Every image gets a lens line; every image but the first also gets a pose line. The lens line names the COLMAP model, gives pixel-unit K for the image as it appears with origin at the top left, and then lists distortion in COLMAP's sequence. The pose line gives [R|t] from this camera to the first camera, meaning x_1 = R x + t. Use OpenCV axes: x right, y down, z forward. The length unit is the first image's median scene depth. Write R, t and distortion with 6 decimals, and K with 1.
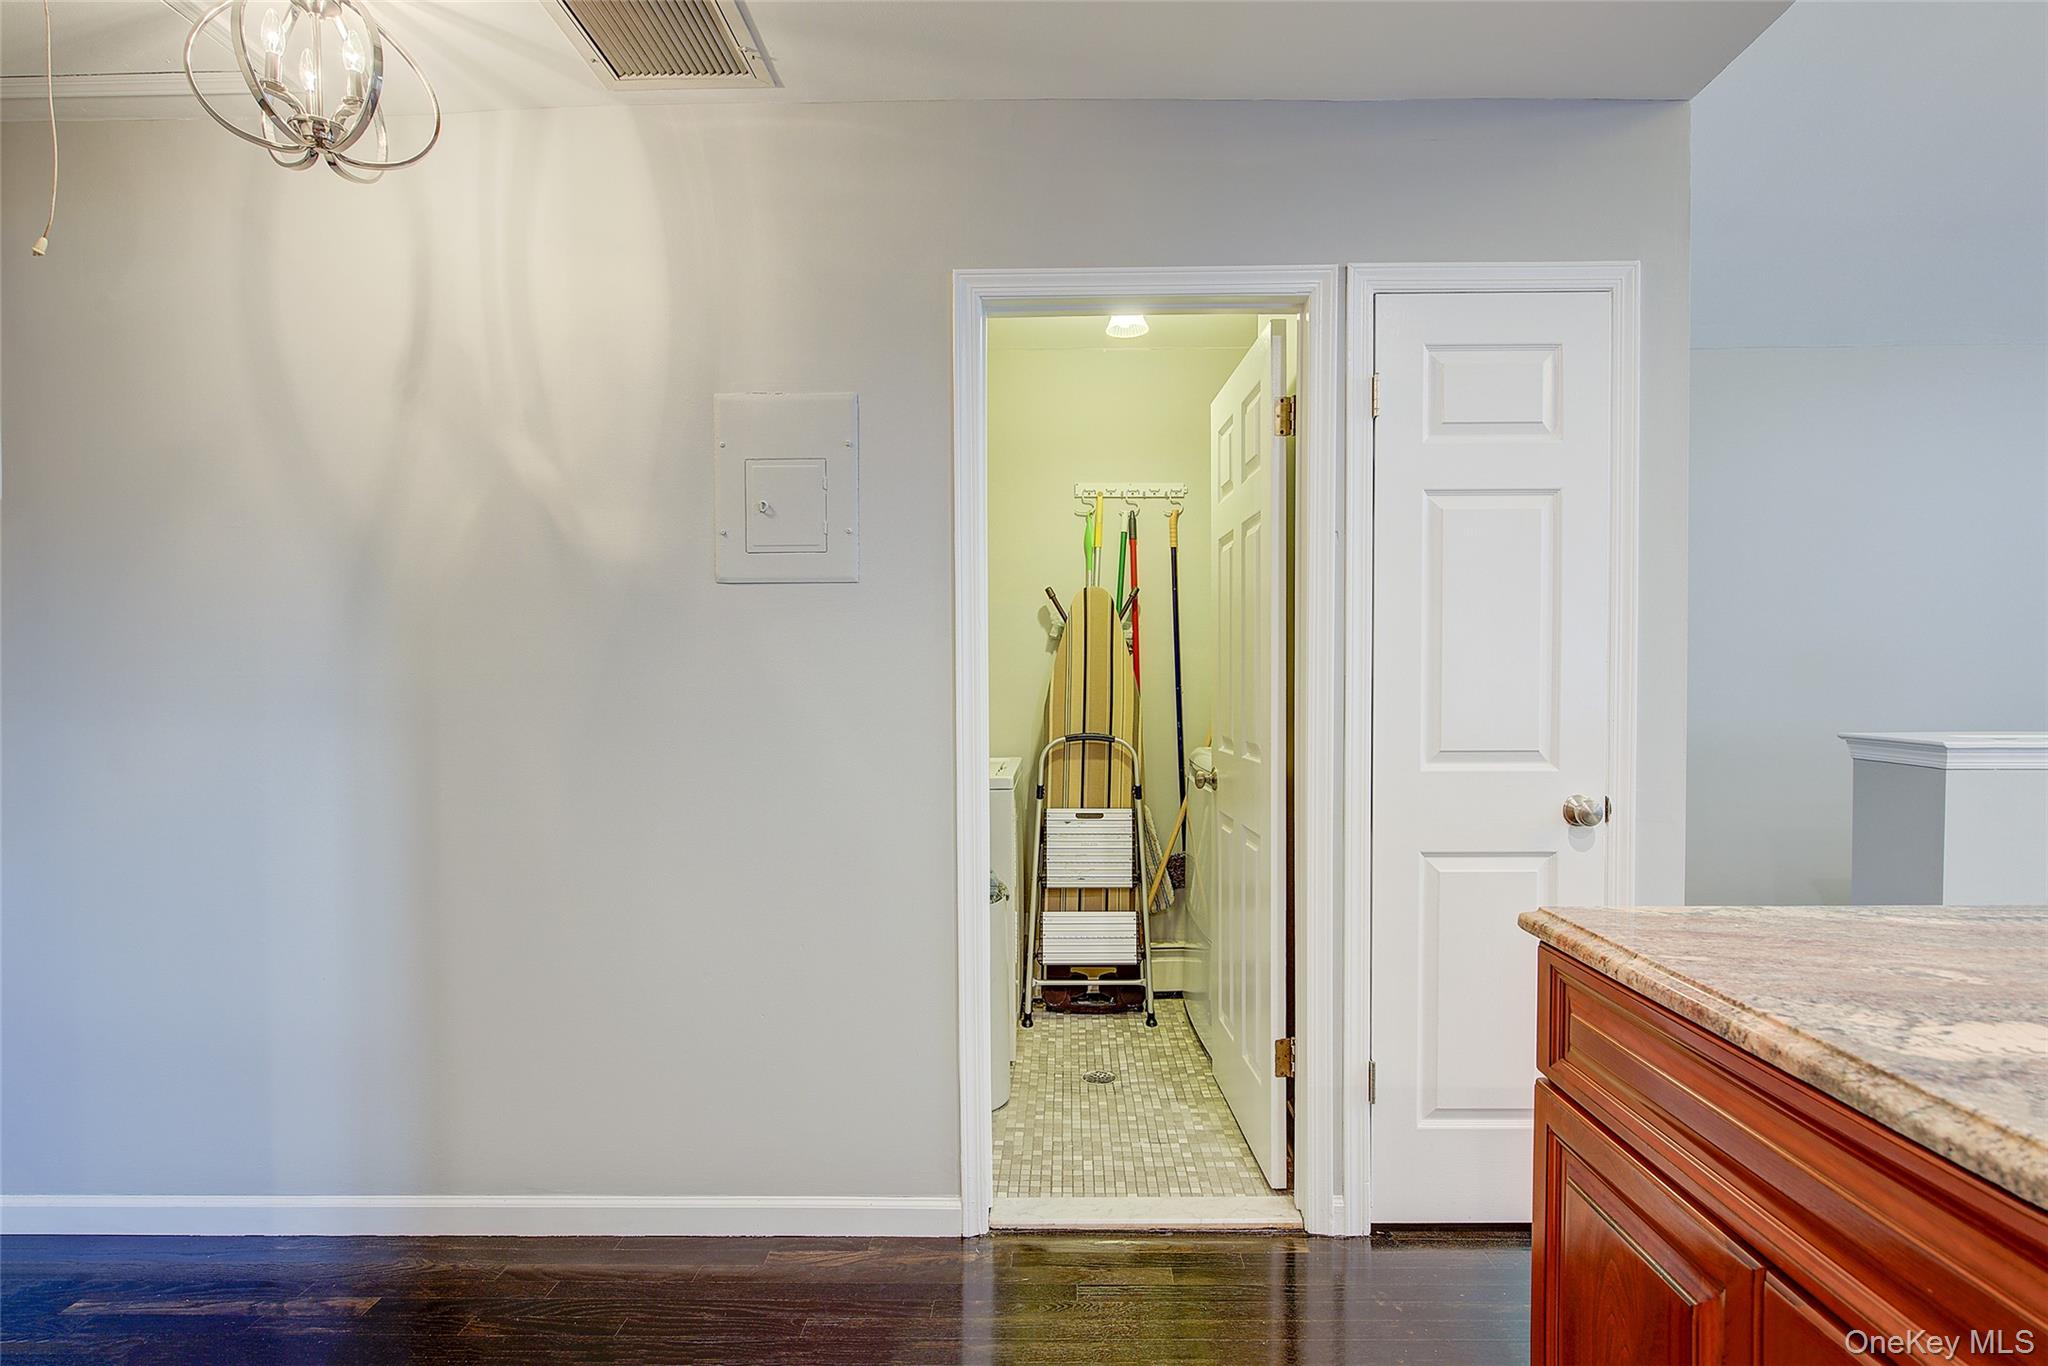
lens RADIAL K [[999.2, 0, 1017.2], [0, 999.2, 694.0], [0, 0, 1]] dist [-0.002404, -0.001380]
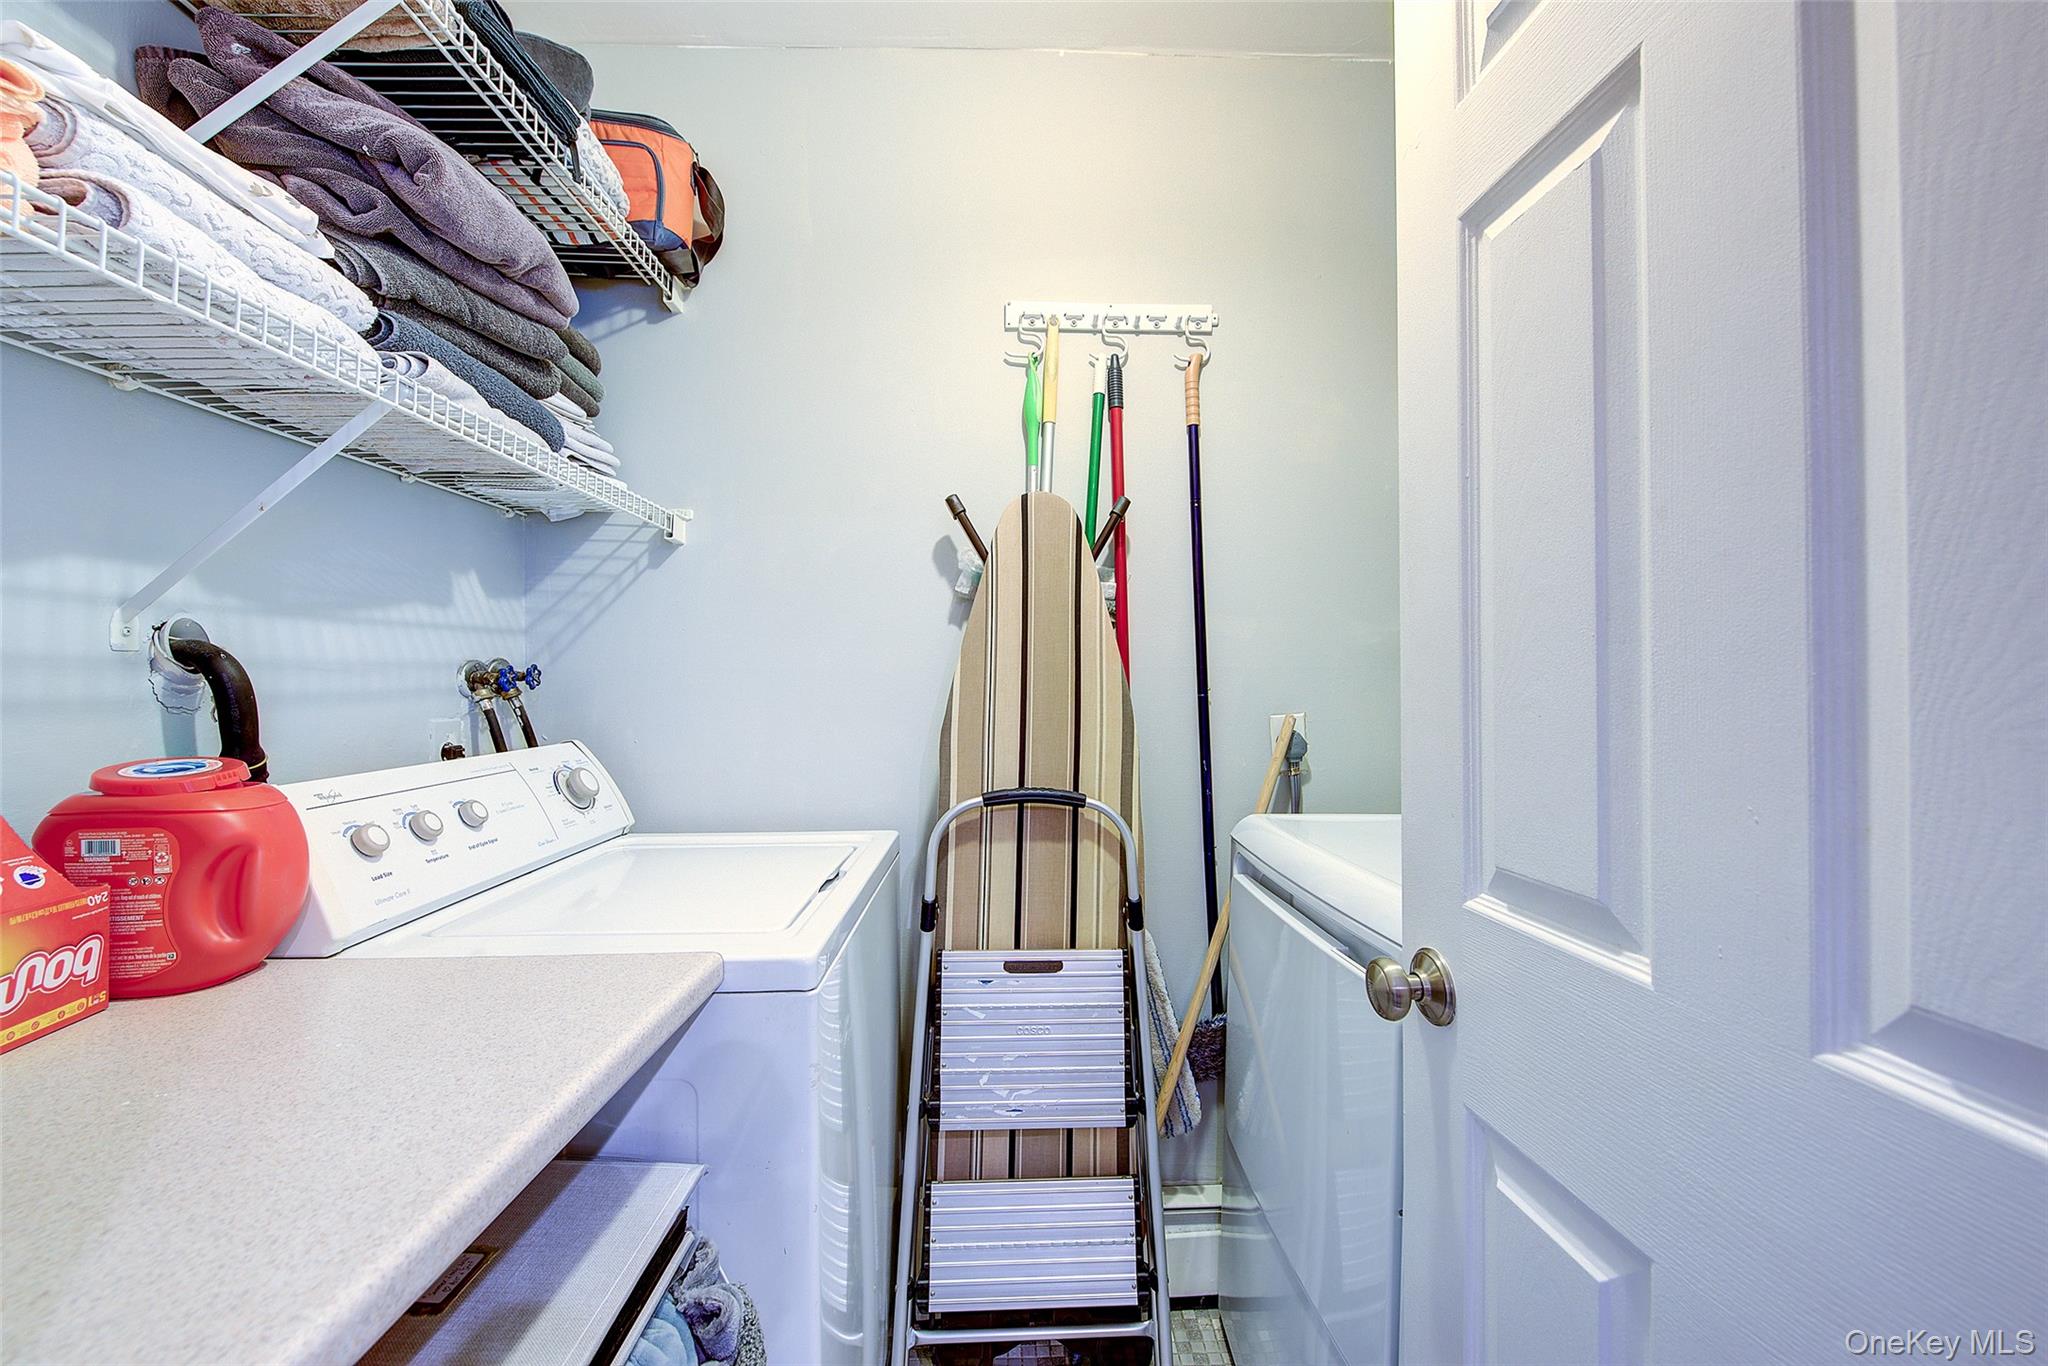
lens RADIAL K [[821.1, 0, 1034.4], [0, 821.1, 681.8], [0, 0, 1]] dist [0.002074, -0.000681]
pose [[0.997413, 0.000783, 0.071876, 0.044087], [0.000466, 0.999849, -0.017354, -0.005488], [-0.071879, 0.017343, 0.997263, 0.596176]]
